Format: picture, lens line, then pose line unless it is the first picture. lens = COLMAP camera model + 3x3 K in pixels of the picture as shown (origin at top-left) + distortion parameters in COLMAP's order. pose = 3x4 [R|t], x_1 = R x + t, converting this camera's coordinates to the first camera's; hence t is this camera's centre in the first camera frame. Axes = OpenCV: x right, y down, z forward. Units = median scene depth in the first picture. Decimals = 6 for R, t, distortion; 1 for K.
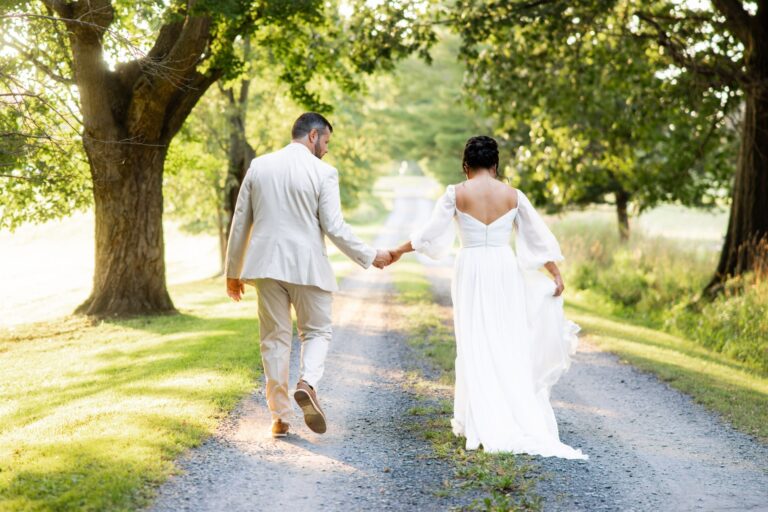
lens RADIAL K [[2051.1, 0, 382.2], [0, 2051.1, 256.7], [0, 0, 1]] dist [-0.080586, 0.000000]
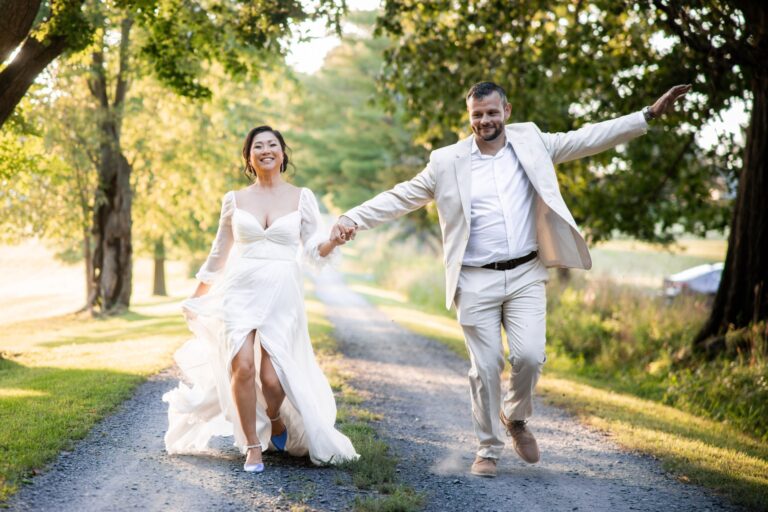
lens RADIAL K [[2051.1, 0, 381.0], [0, 2051.1, 260.8], [0, 0, 1]] dist [-0.080586, 0.000000]
pose [[0.998598, 0.024323, 0.047023, 0.004115], [-0.023491, 0.999559, -0.018167, 0.001997], [-0.047444, 0.017037, 0.998729, 0.205900]]
